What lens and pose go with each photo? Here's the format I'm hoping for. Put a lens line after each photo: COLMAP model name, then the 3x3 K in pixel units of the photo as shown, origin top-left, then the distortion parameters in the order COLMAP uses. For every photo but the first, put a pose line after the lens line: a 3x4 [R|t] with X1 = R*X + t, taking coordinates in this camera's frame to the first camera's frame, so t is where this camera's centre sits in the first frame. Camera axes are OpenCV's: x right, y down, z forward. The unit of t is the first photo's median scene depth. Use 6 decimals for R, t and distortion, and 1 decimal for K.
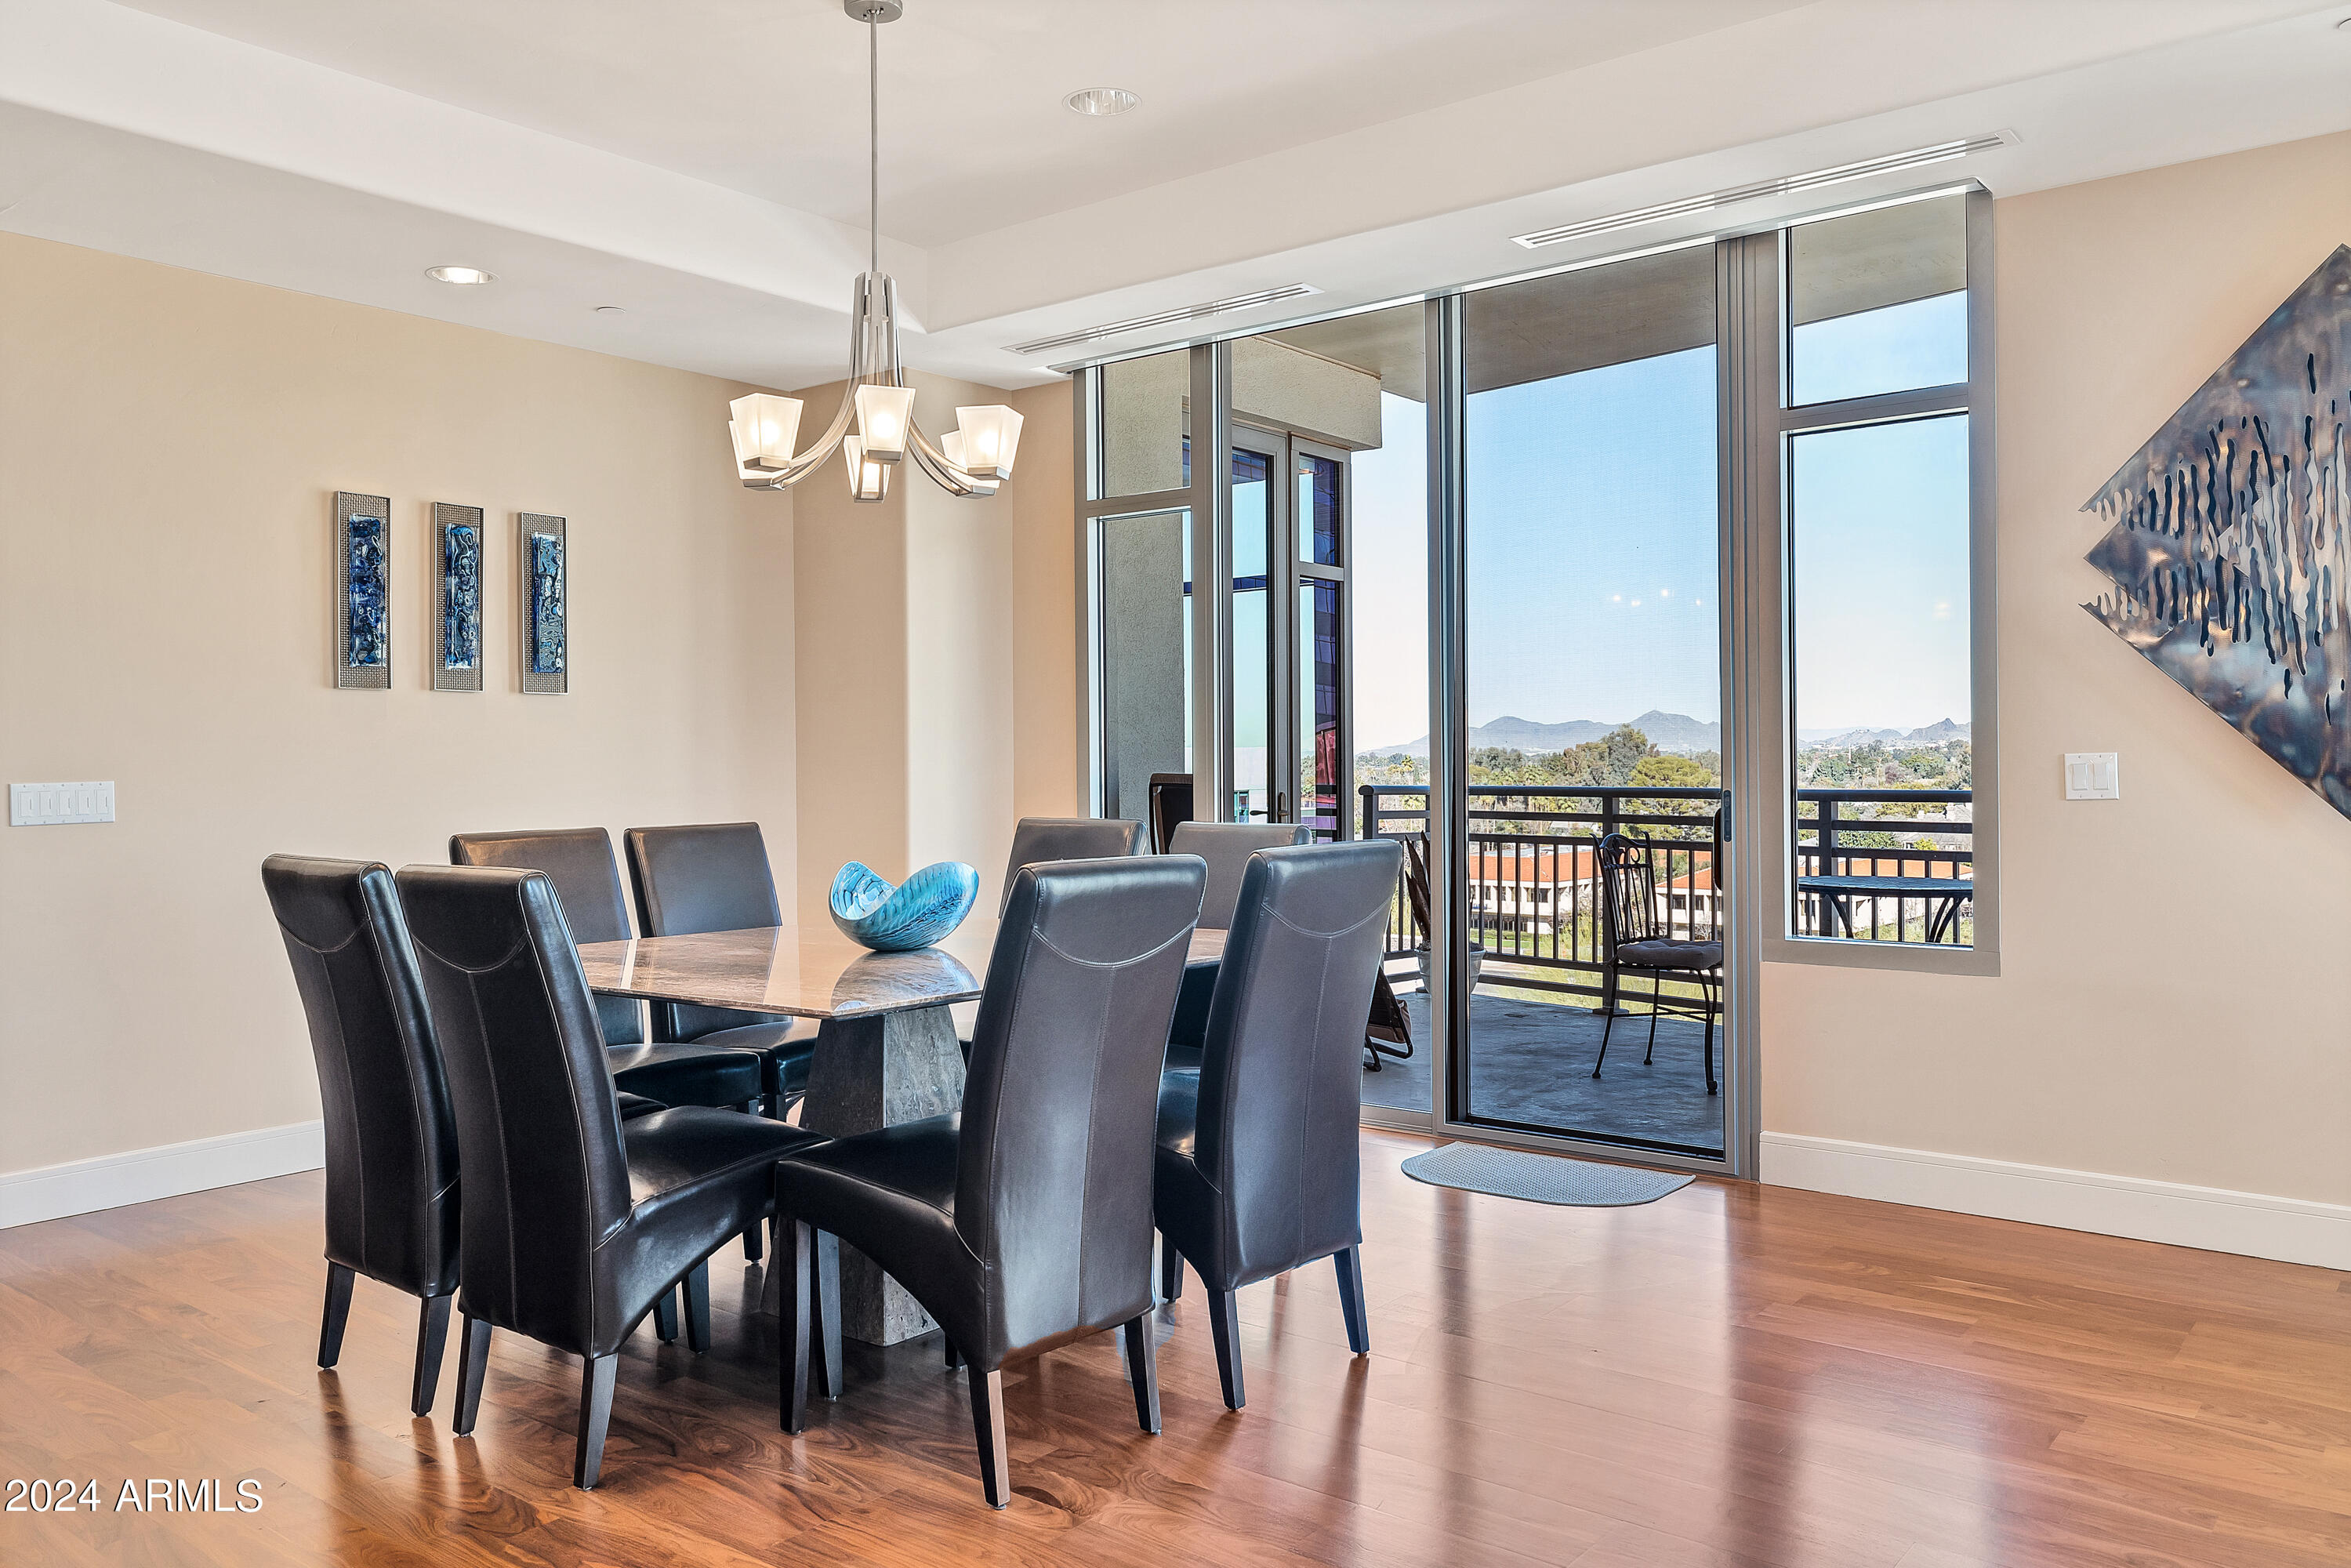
lens RADIAL K [[1705.0, 0, 1170.1], [0, 1705.0, 784.1], [0, 0, 1]] dist [0.000372, -0.000194]
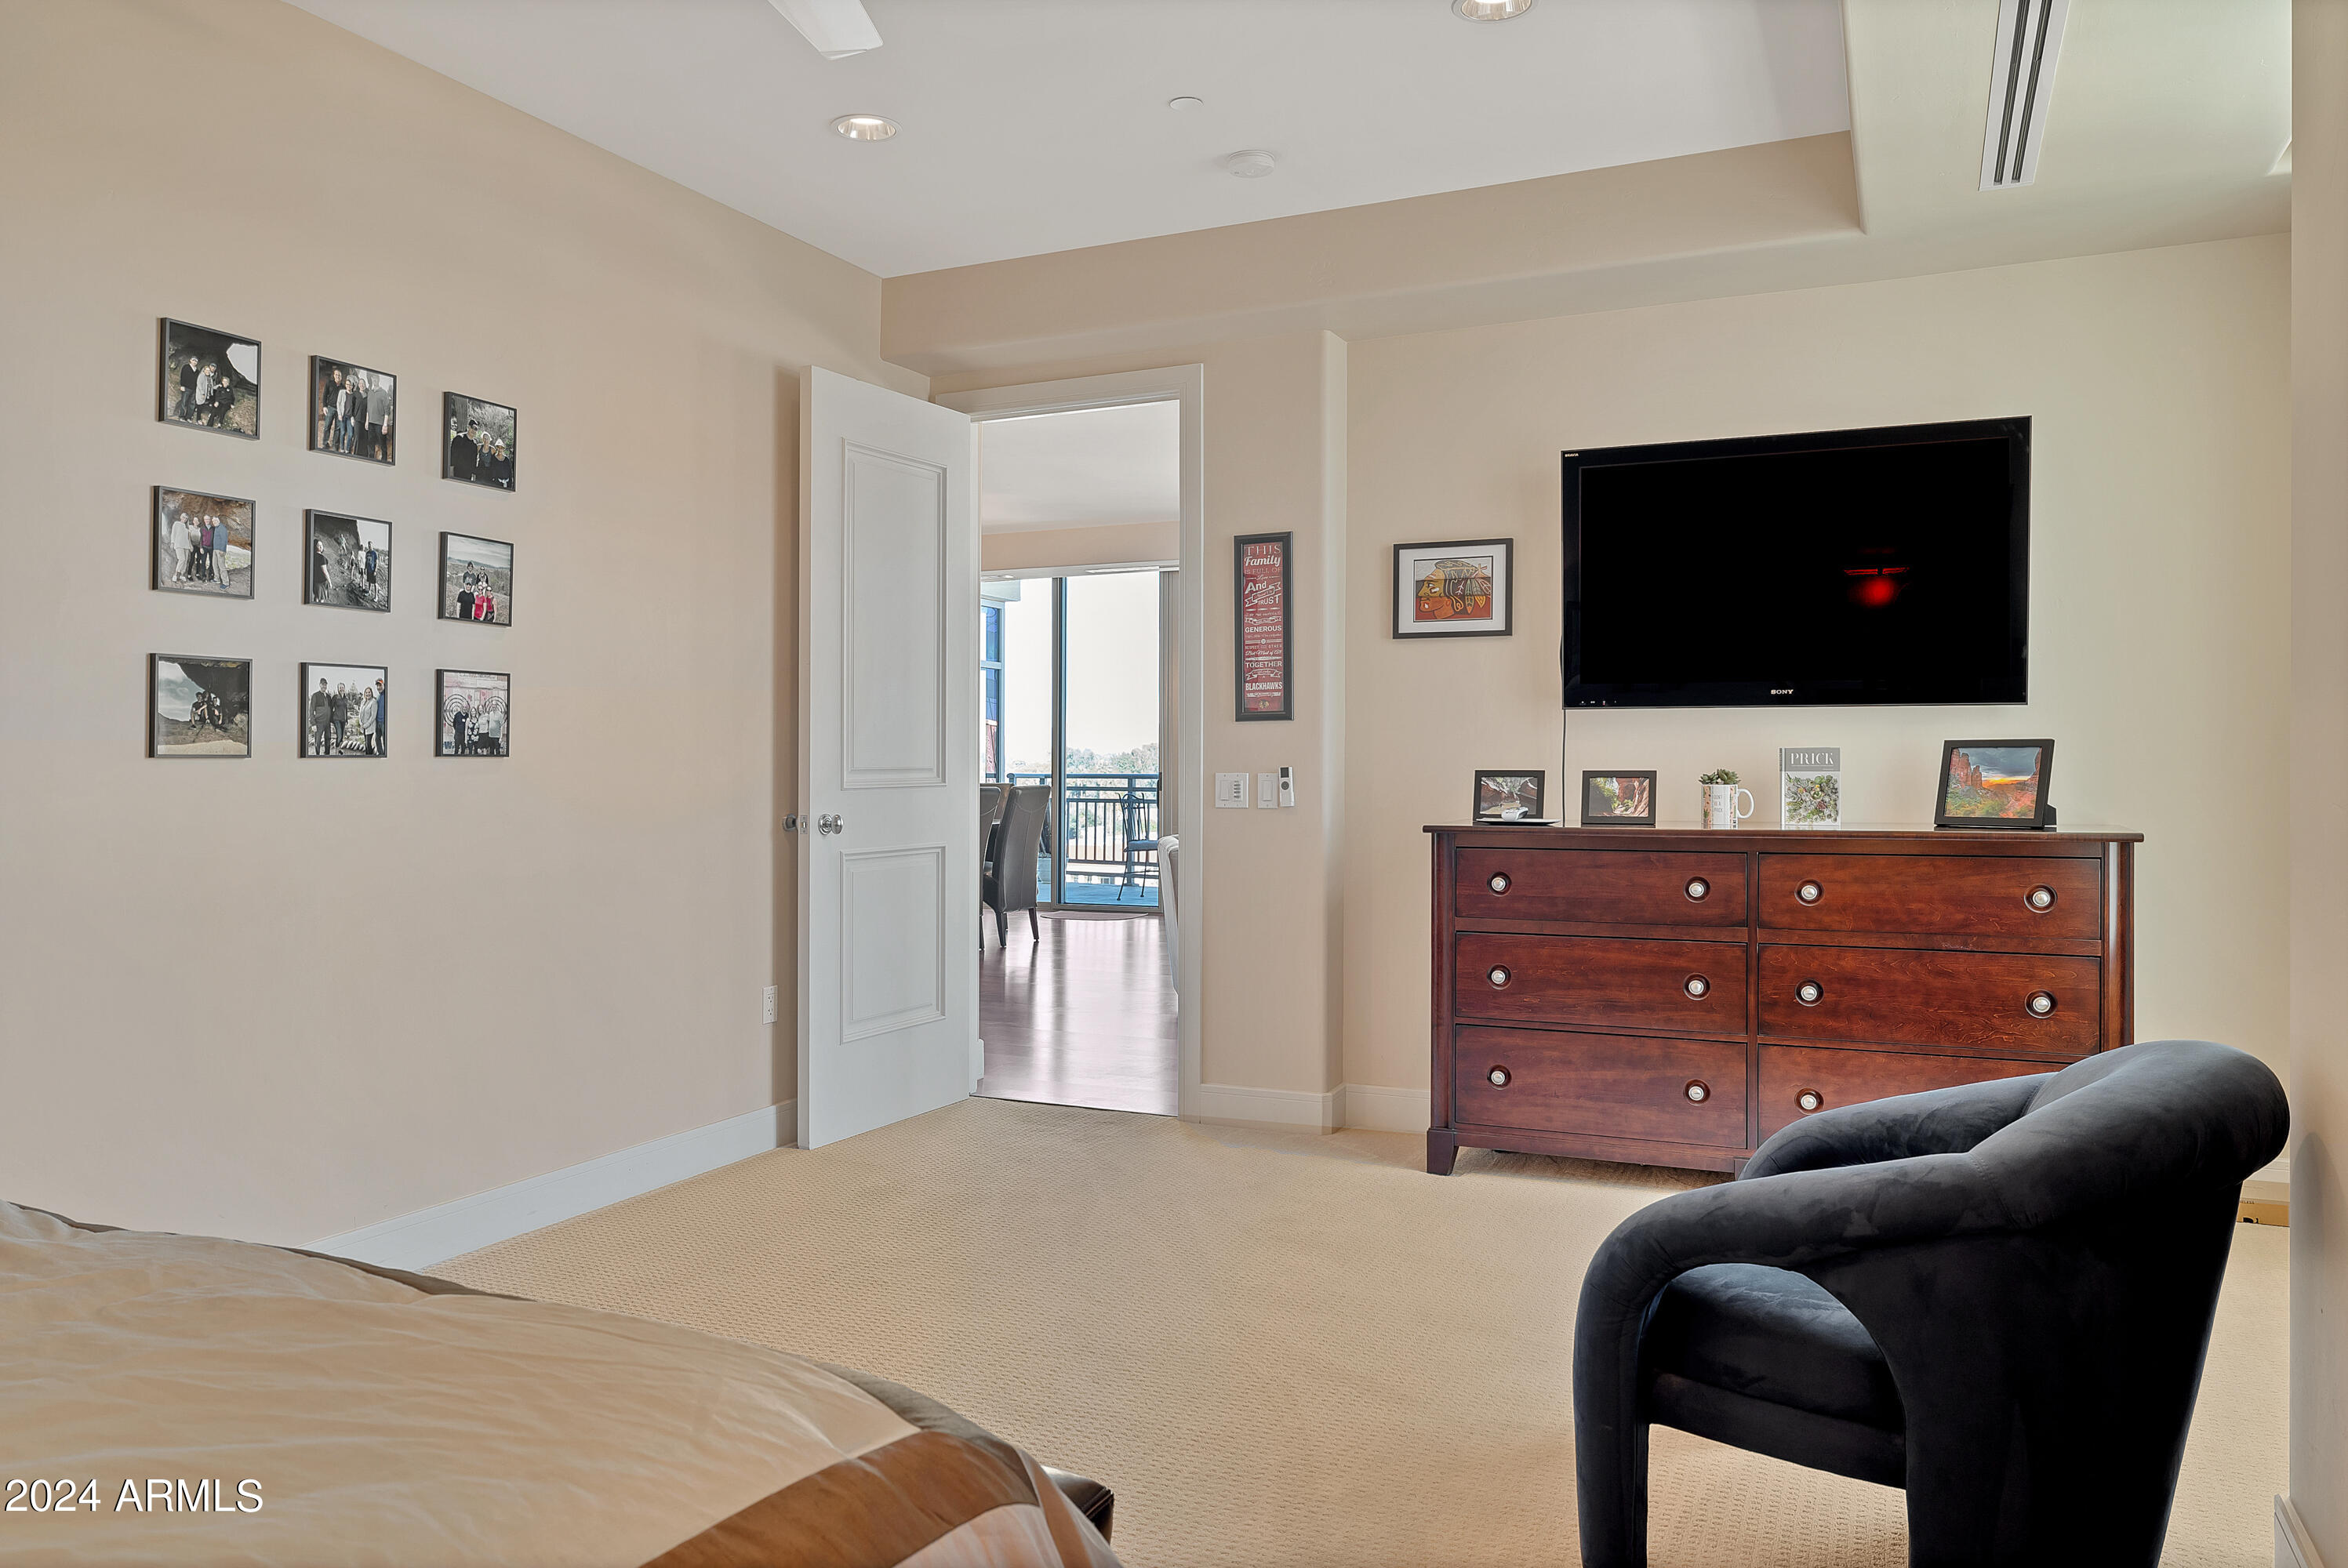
lens RADIAL K [[1615.5, 0, 1170.9], [0, 1615.5, 777.1], [0, 0, 1]] dist [-0.000828, -0.000006]
pose [[0.969557, 0.005911, 0.244792, -0.169772], [-0.006429, 0.999978, 0.001316, 0.002520], [-0.244779, -0.002849, 0.969575, -0.887624]]
